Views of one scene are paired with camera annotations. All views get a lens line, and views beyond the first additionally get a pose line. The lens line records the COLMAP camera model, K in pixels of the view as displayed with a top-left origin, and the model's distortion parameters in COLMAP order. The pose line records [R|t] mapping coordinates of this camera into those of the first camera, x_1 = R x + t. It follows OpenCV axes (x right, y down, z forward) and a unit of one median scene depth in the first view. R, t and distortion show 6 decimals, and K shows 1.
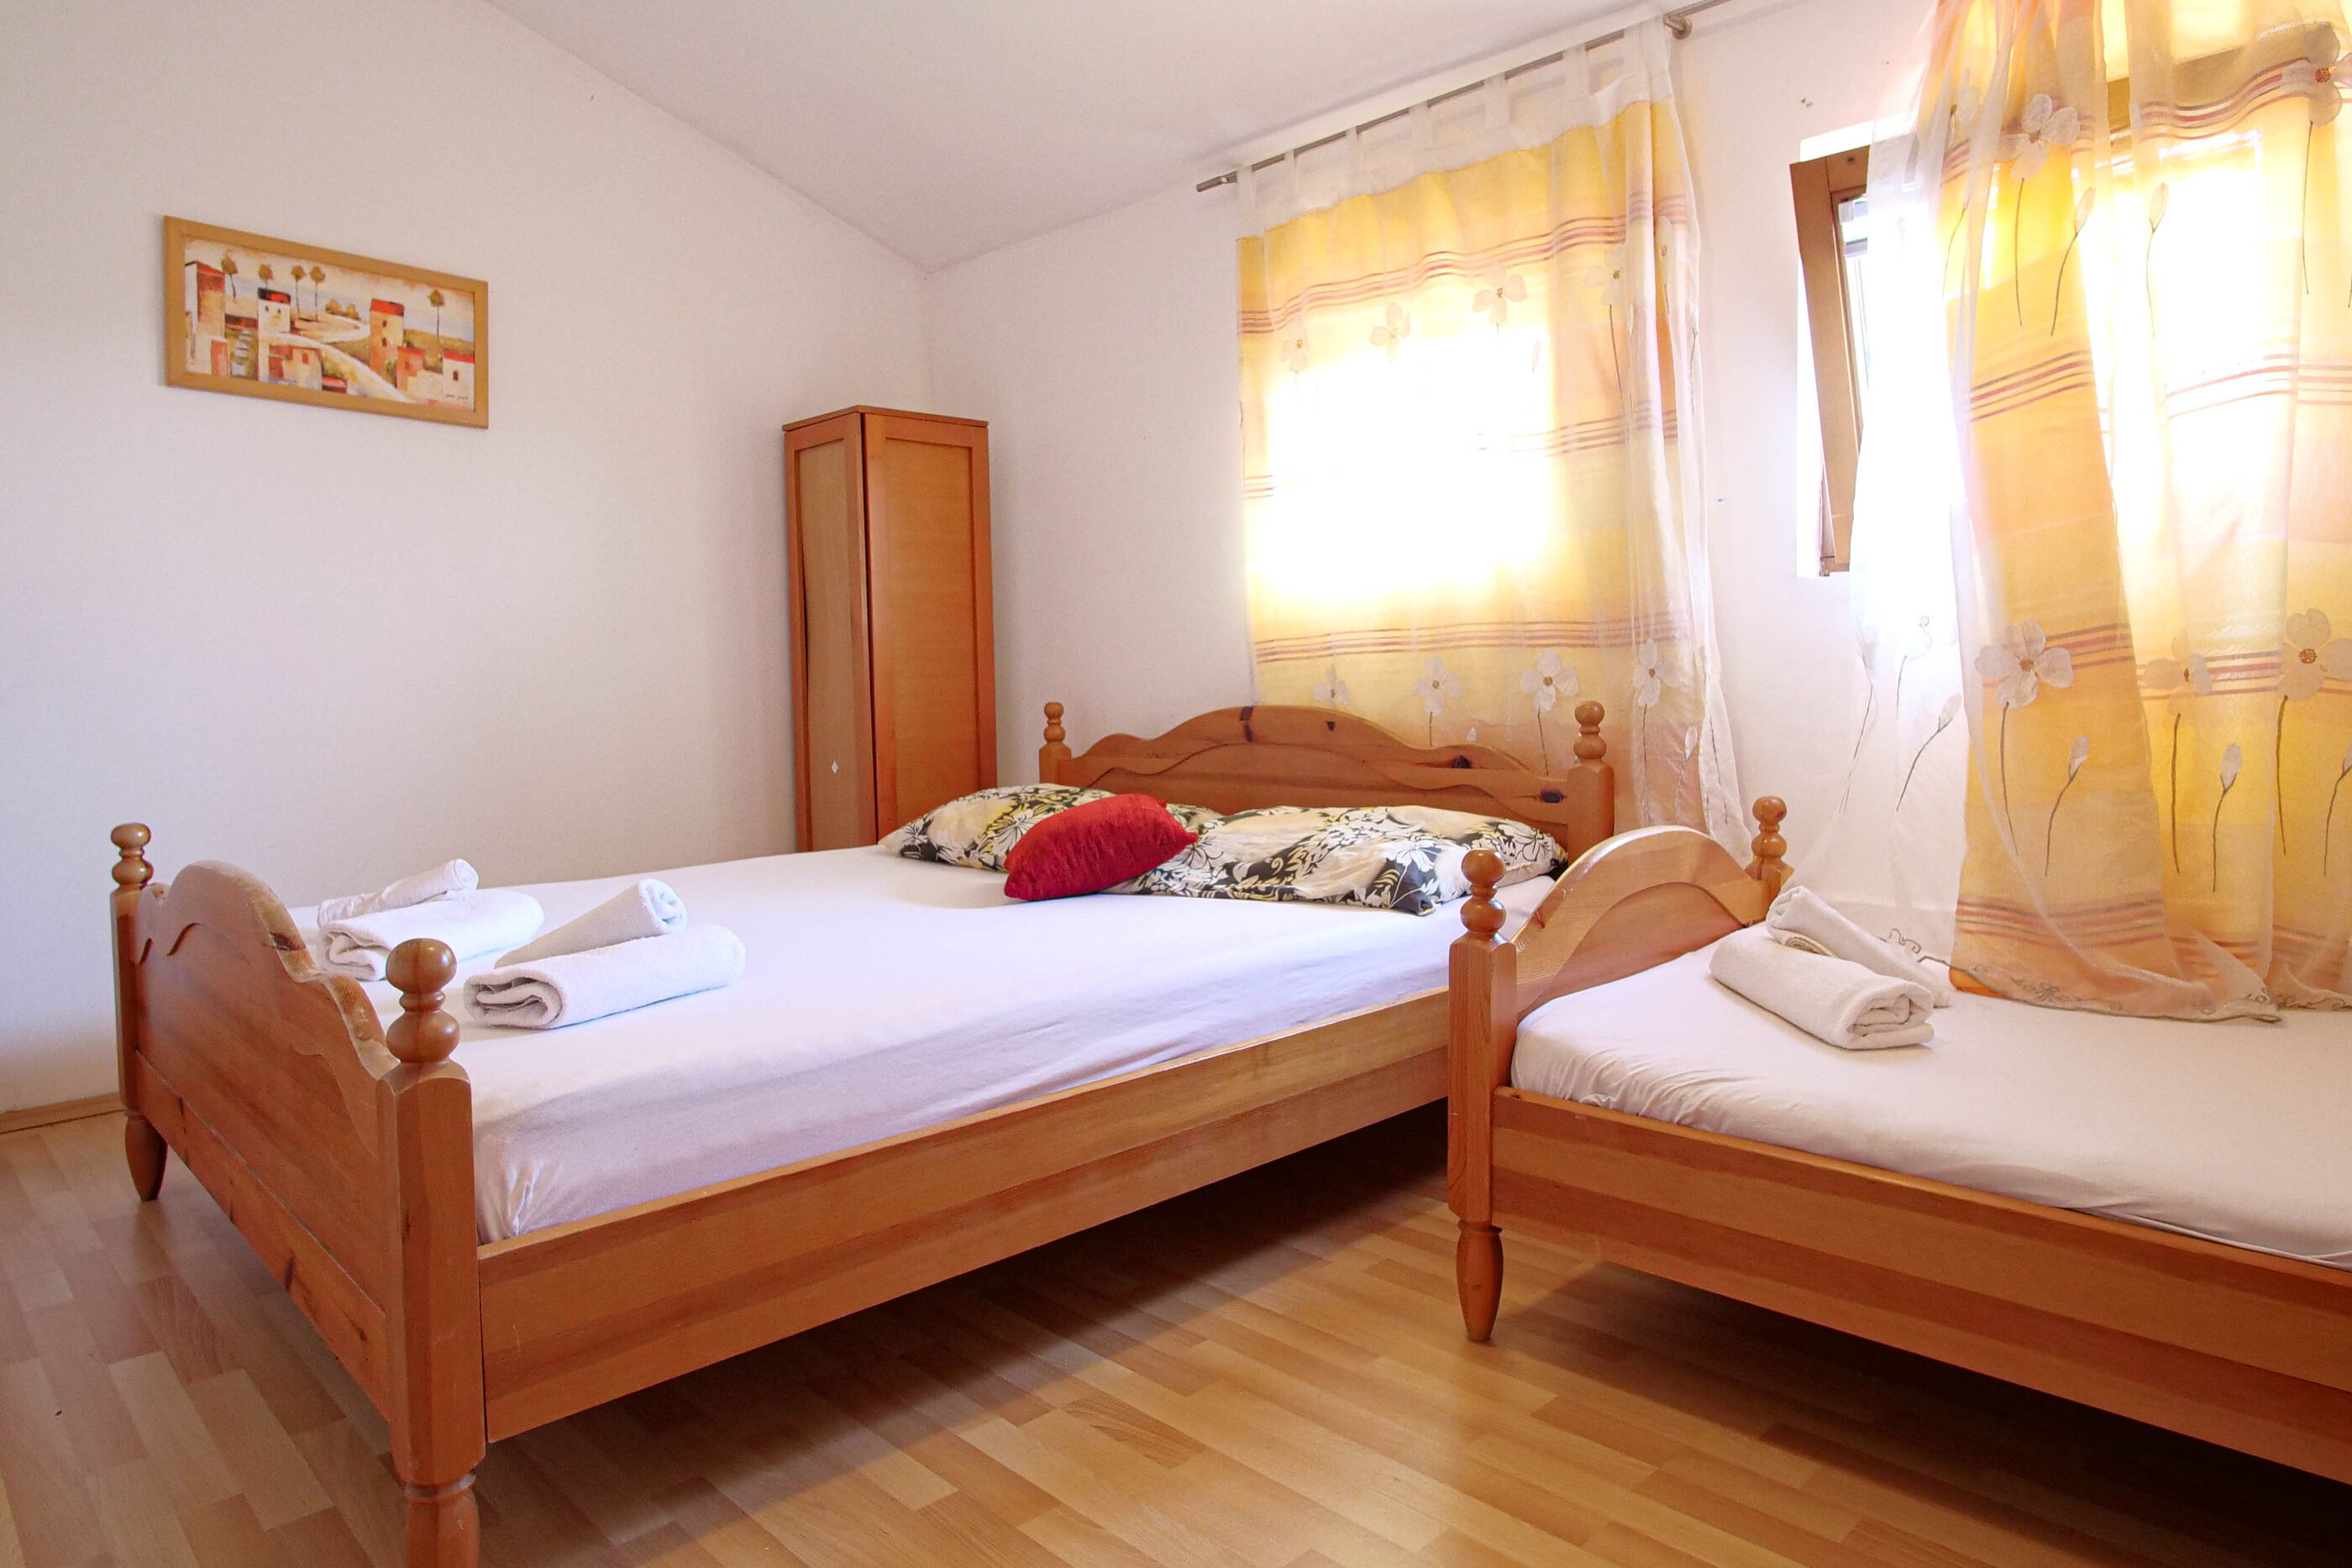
lens RADIAL K [[1425.4, 0, 1170.9], [0, 1425.4, 777.6], [0, 0, 1]] dist [-0.027489, 0.013277]
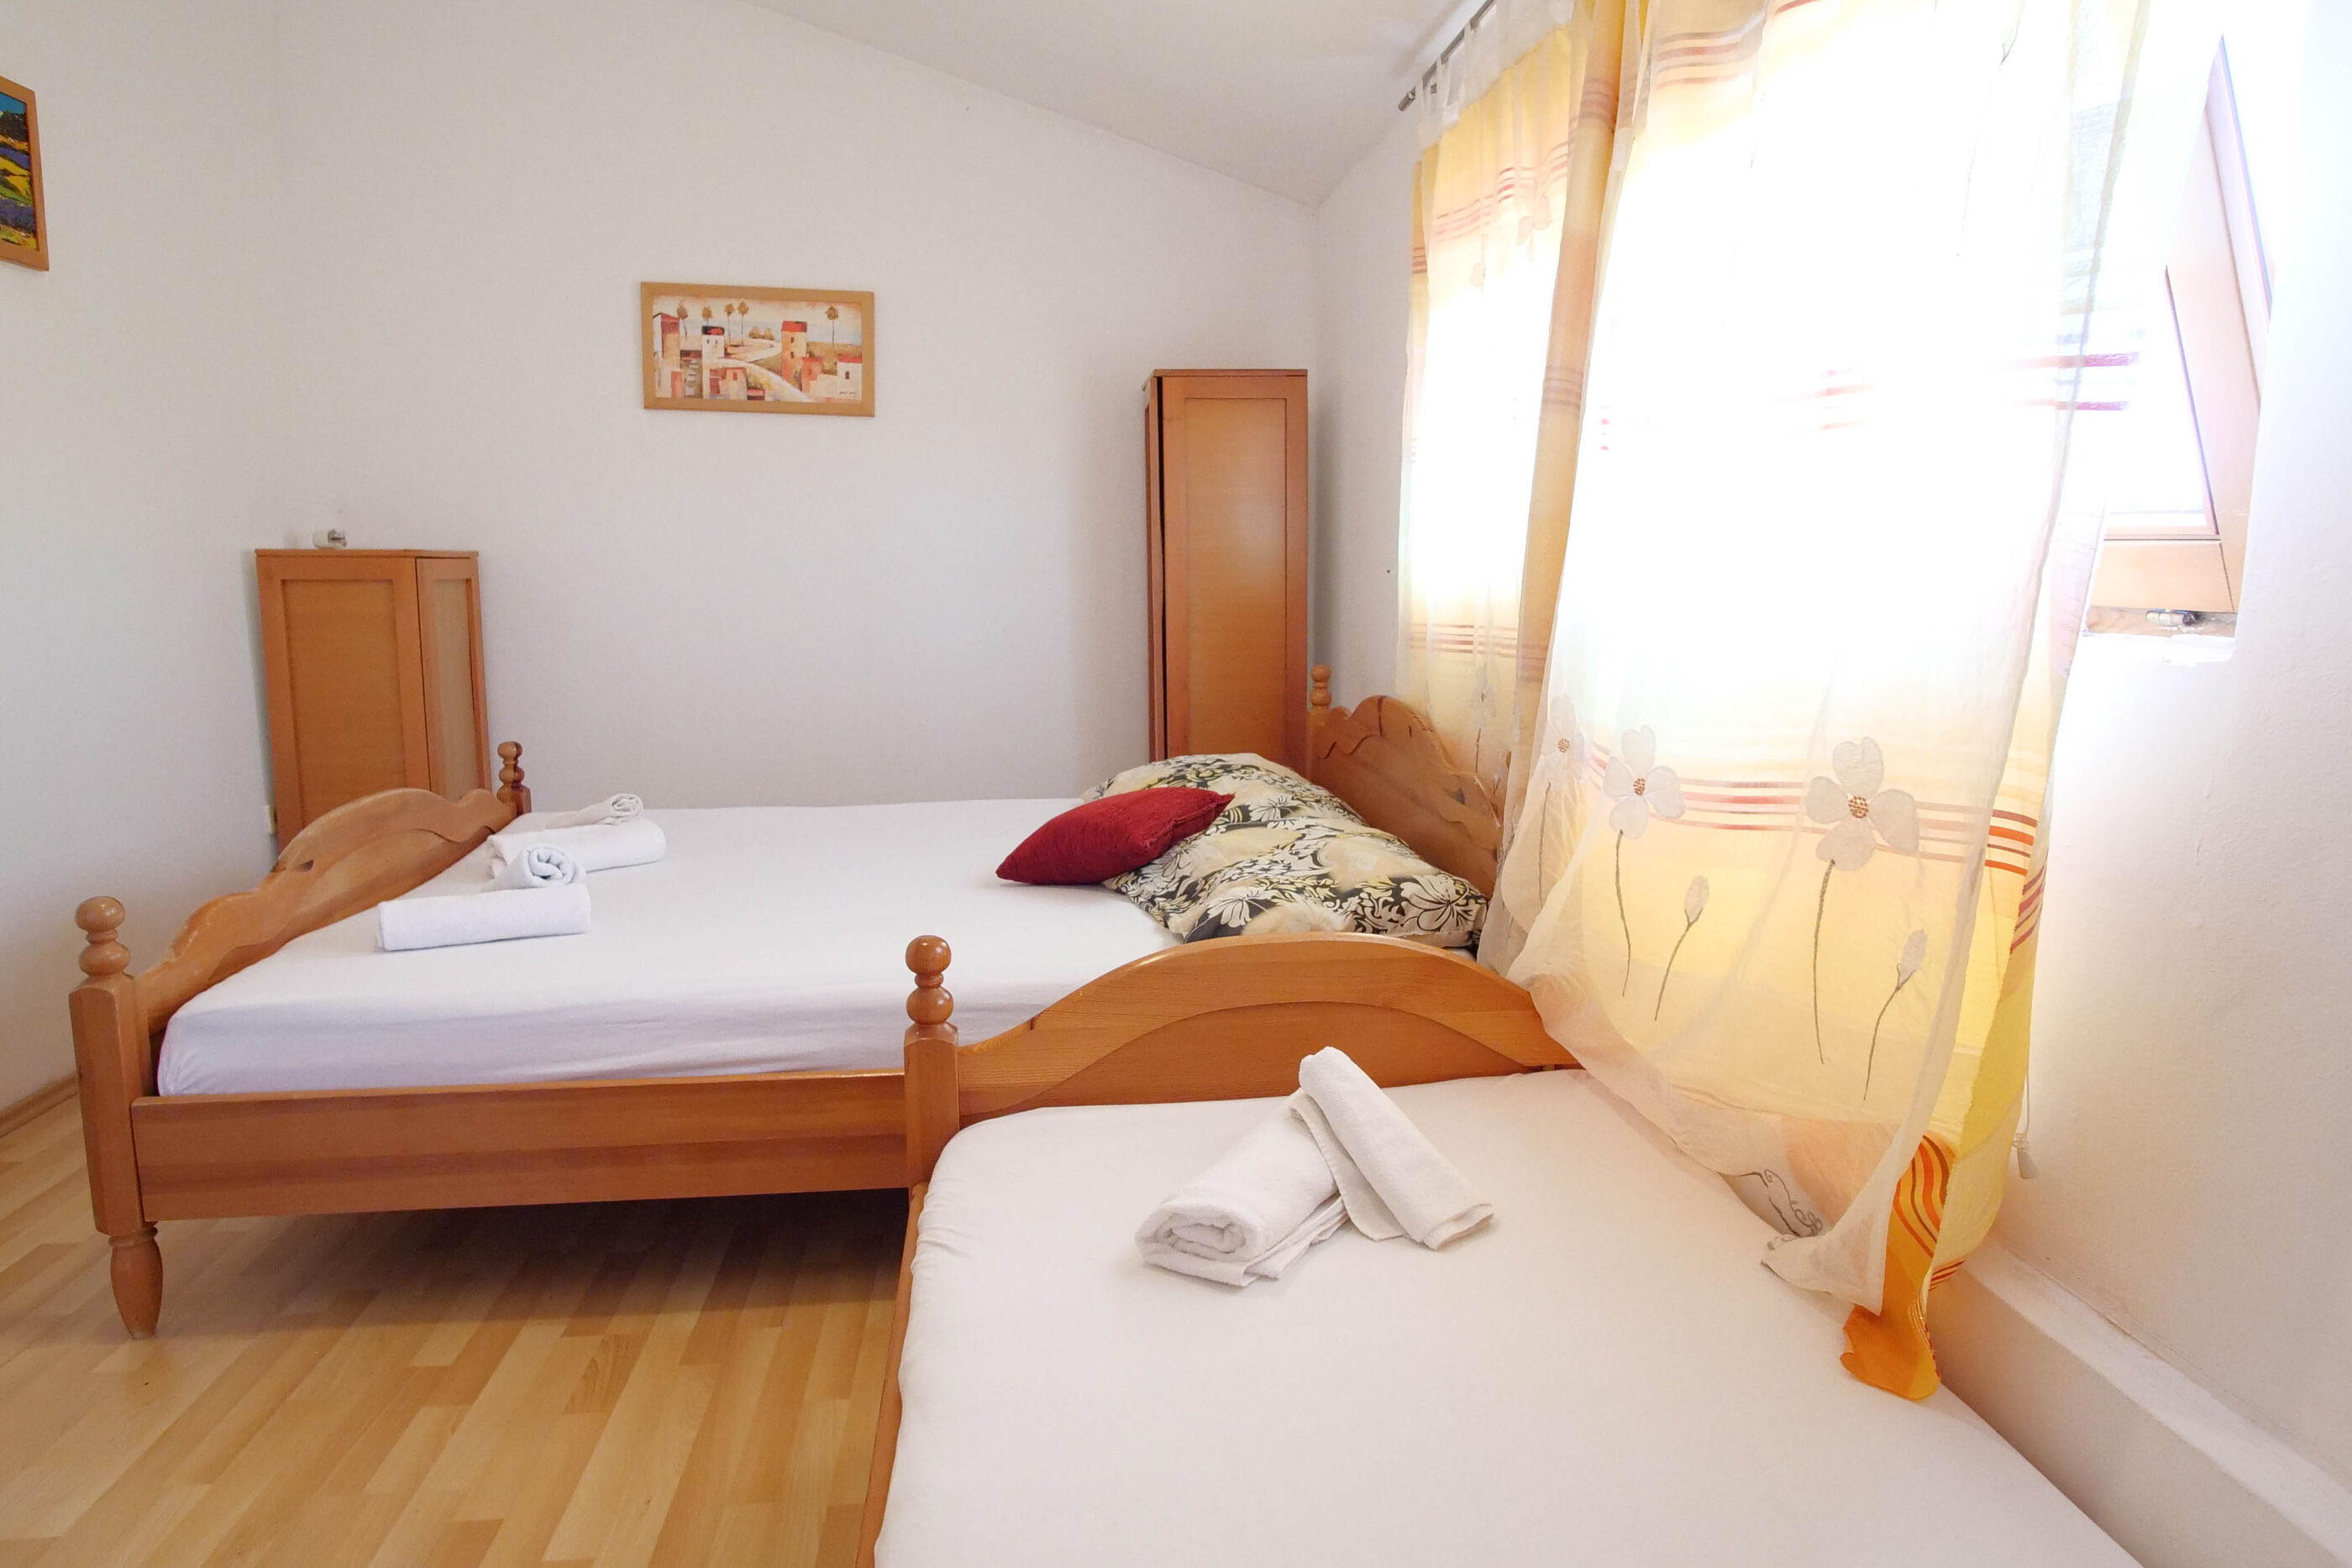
lens RADIAL K [[1425.4, 0, 1165.8], [0, 1425.4, 769.2], [0, 0, 1]] dist [-0.027489, 0.013277]
pose [[0.787119, 0.104076, -0.607958, 0.523524], [-0.048650, 0.993066, 0.107016, -0.098437], [0.614880, -0.054657, 0.786724, 0.201927]]
